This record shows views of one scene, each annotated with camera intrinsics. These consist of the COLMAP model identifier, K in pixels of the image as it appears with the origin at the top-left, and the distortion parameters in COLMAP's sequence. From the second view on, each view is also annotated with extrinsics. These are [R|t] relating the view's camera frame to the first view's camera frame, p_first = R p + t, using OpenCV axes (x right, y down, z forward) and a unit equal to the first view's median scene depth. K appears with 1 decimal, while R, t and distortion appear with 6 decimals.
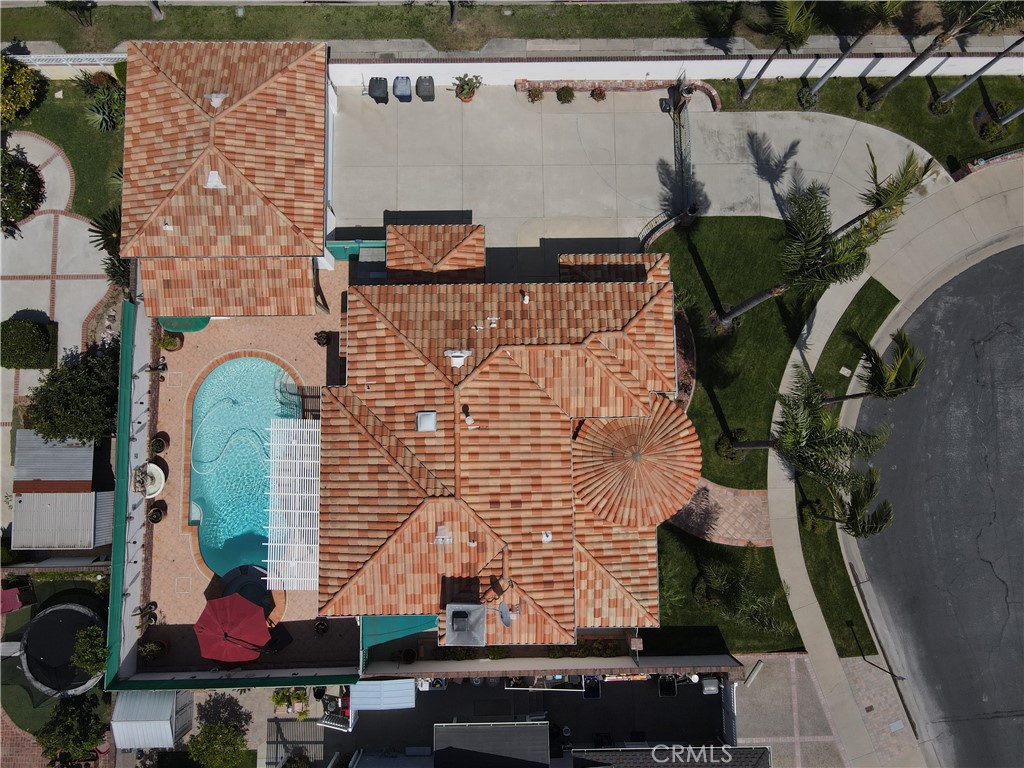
lens RADIAL K [[748.4, 0, 512.4], [0, 748.4, 373.8], [0, 0, 1]] dist [0.005518, 0.002217]
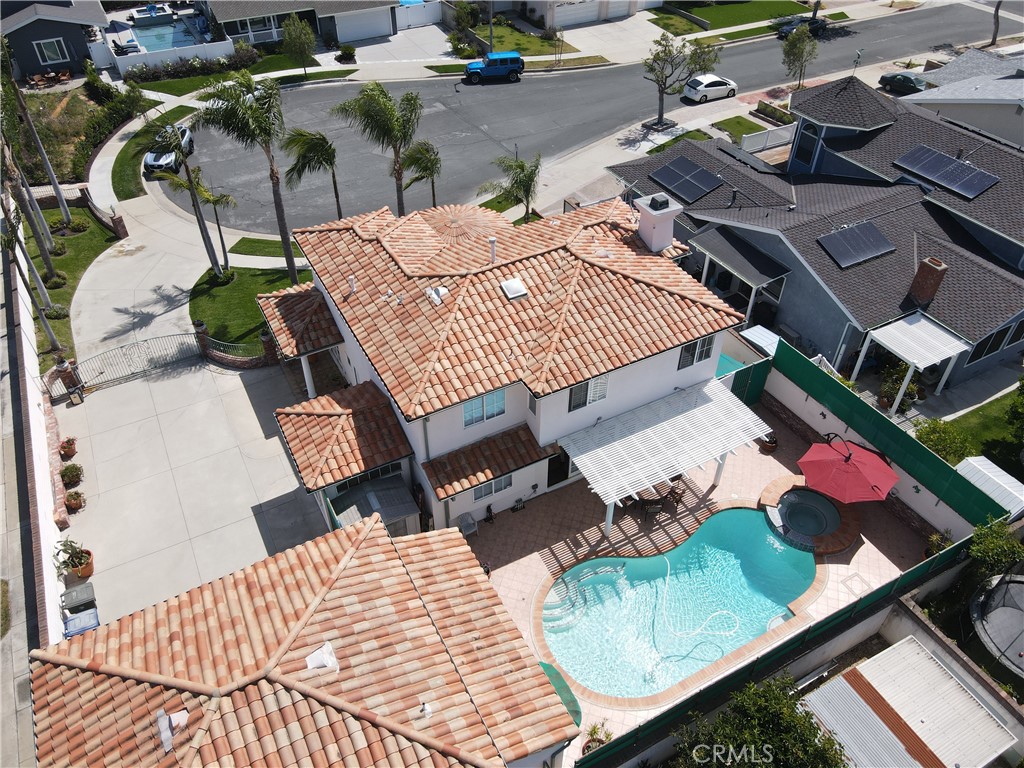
lens RADIAL K [[756.4, 0, 509.1], [0, 756.4, 382.3], [0, 0, 1]] dist [0.013437, 0.007825]
pose [[-0.461655, -0.588234, 0.663969, -0.644576], [0.881920, -0.223901, 0.414832, -0.287510], [-0.095355, 0.777077, 0.622140, 0.392359]]
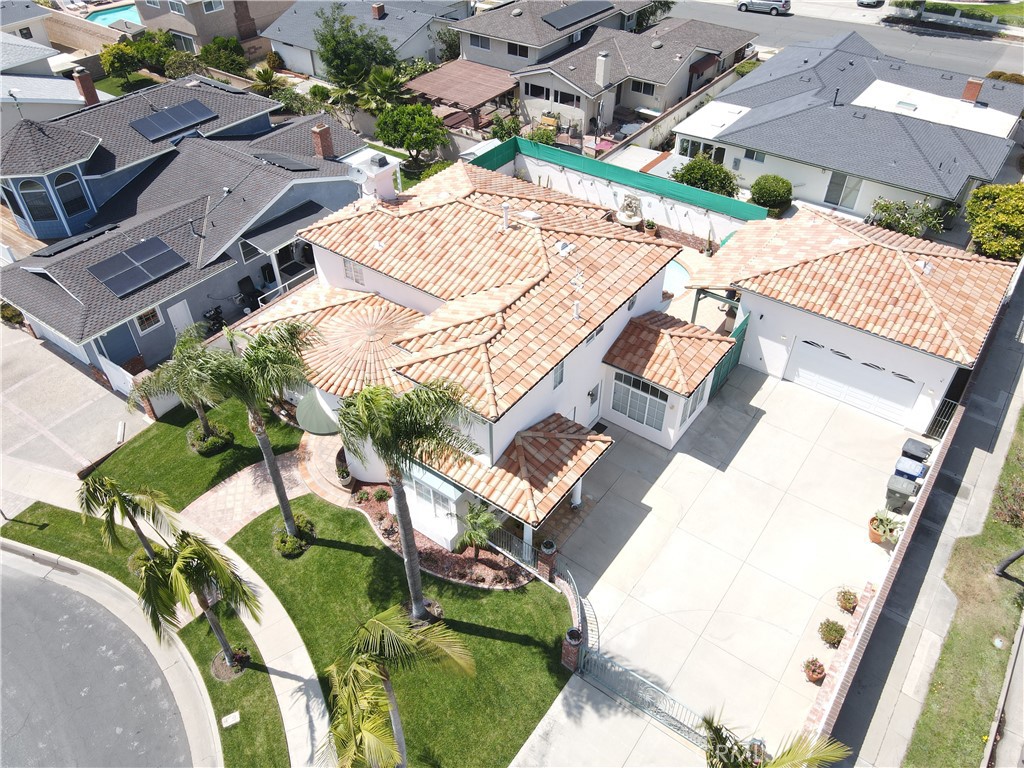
lens RADIAL K [[756.4, 0, 509.1], [0, 756.4, 382.3], [0, 0, 1]] dist [0.013437, 0.007825]
pose [[-0.603255, 0.524521, -0.600800, 0.550029], [-0.791990, -0.305199, 0.528777, -0.451348], [0.093991, 0.794816, 0.599528, 0.416614]]
